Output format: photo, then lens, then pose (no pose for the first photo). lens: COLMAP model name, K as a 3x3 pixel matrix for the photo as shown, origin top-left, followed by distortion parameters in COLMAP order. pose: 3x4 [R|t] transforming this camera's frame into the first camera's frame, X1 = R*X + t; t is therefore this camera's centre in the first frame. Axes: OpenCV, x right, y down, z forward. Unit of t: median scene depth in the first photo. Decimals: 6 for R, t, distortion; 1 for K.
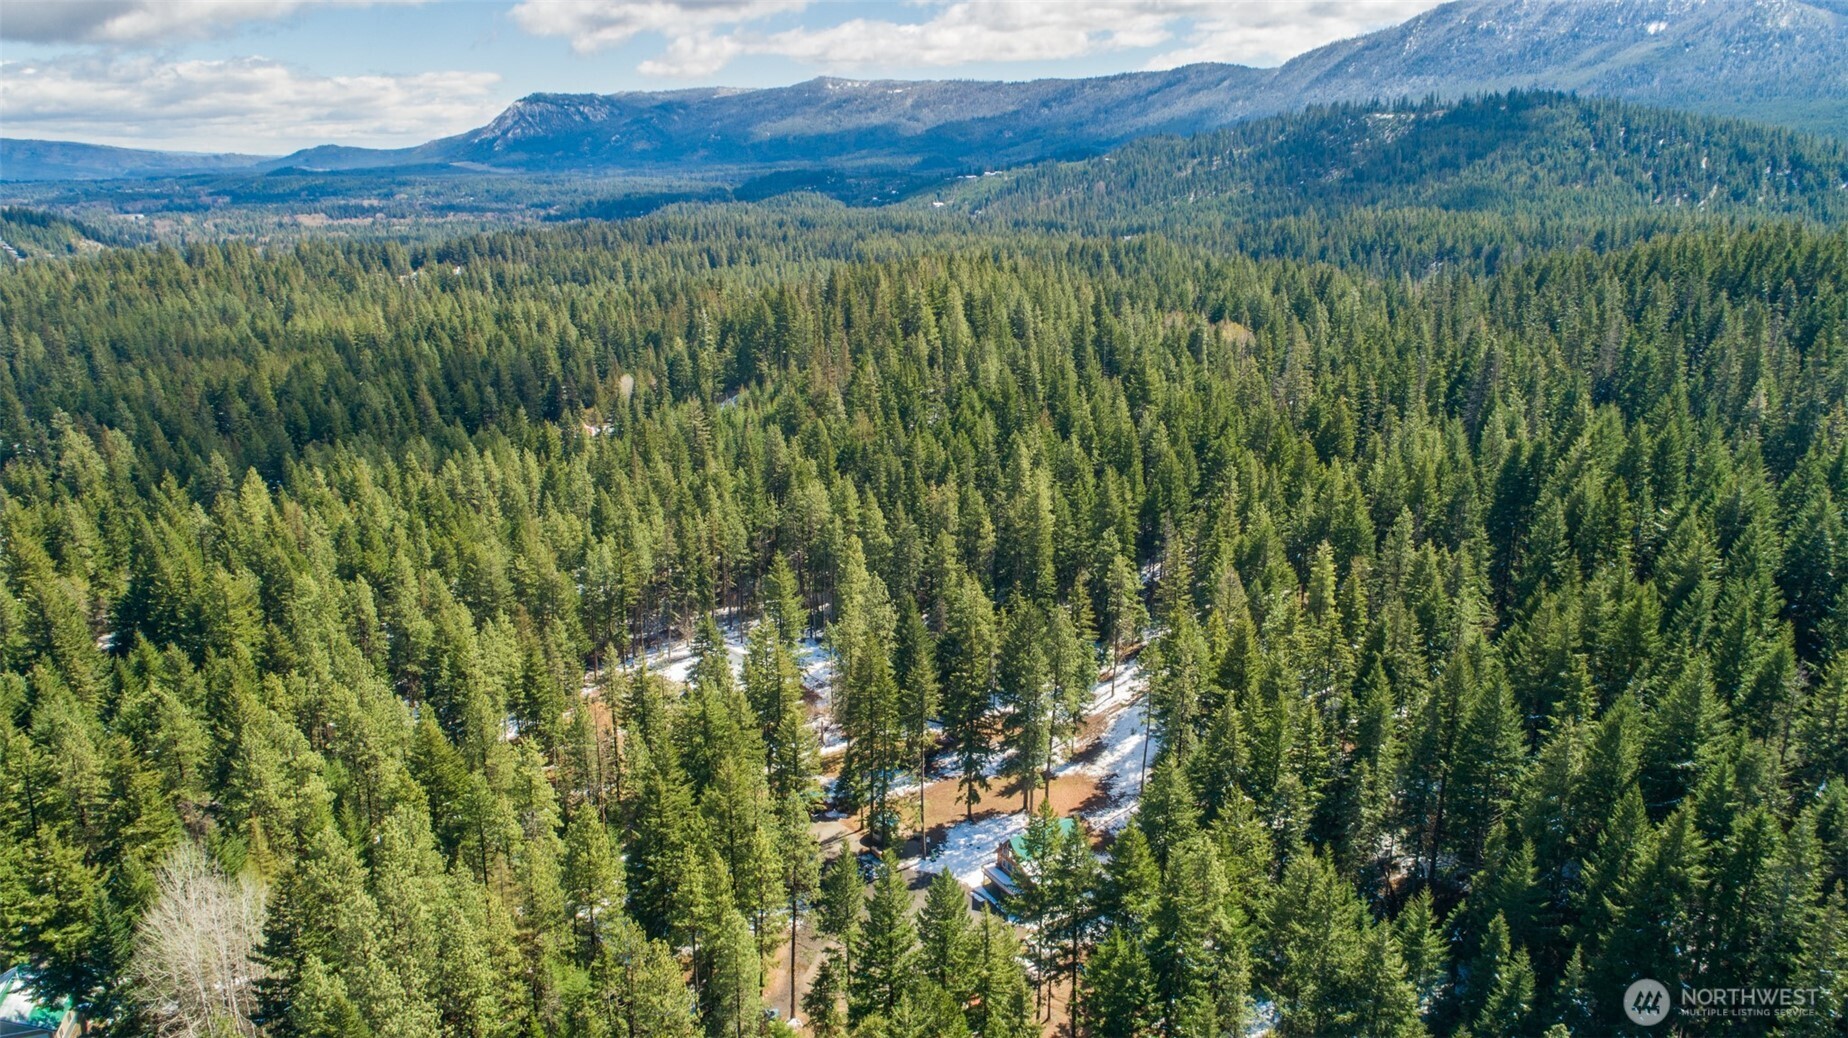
lens RADIAL K [[1287.5, 0, 924.0], [0, 1287.5, 519.0], [0, 0, 1]] dist [-0.002004, 0.000340]
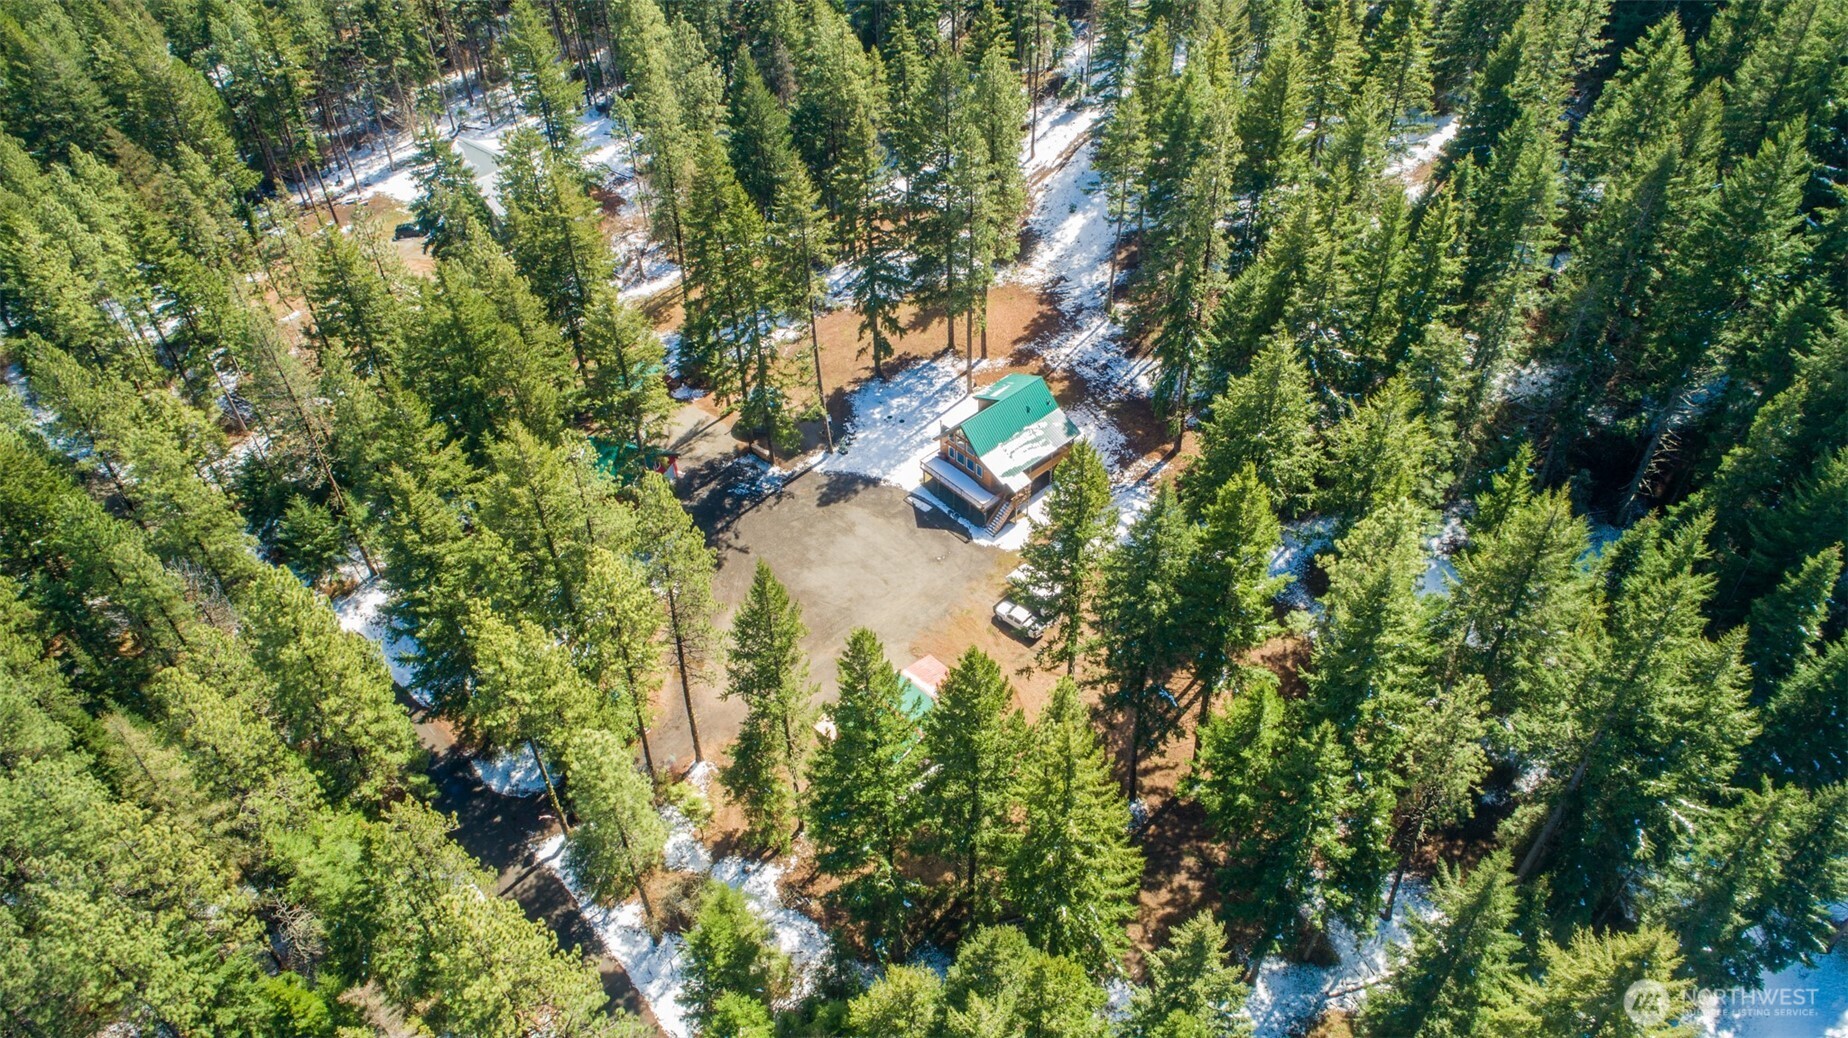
lens RADIAL K [[1232.1, 0, 926.1], [0, 1232.1, 493.9], [0, 0, 1]] dist [-0.009004, 0.002512]
pose [[0.978797, -0.158068, 0.130274, -0.031082], [0.083097, 0.887734, 0.452796, -0.012004], [-0.187221, -0.432369, 0.882046, 0.301139]]
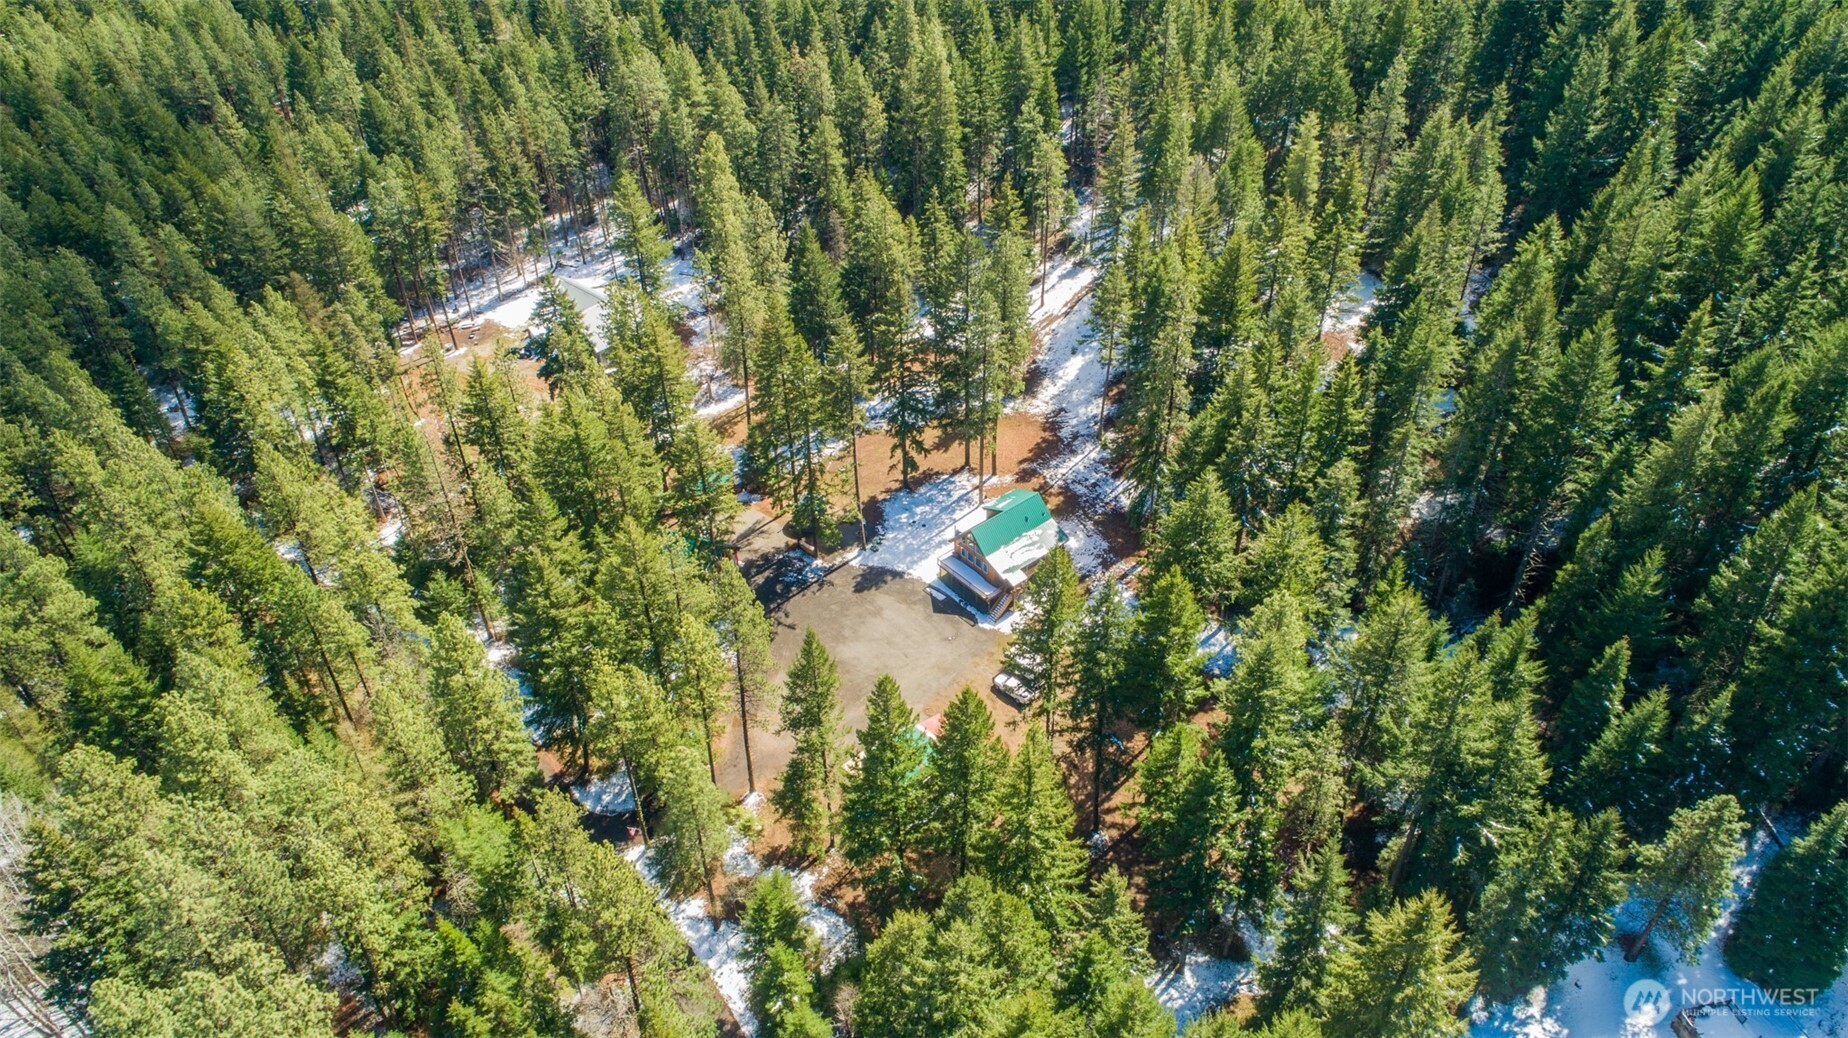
lens RADIAL K [[1232.1, 0, 926.1], [0, 1232.1, 493.9], [0, 0, 1]] dist [-0.009004, 0.002512]
pose [[0.985739, -0.119219, 0.118765, -0.040392], [0.066794, 0.924970, 0.374124, -0.055775], [-0.154457, -0.360856, 0.919742, 0.199960]]
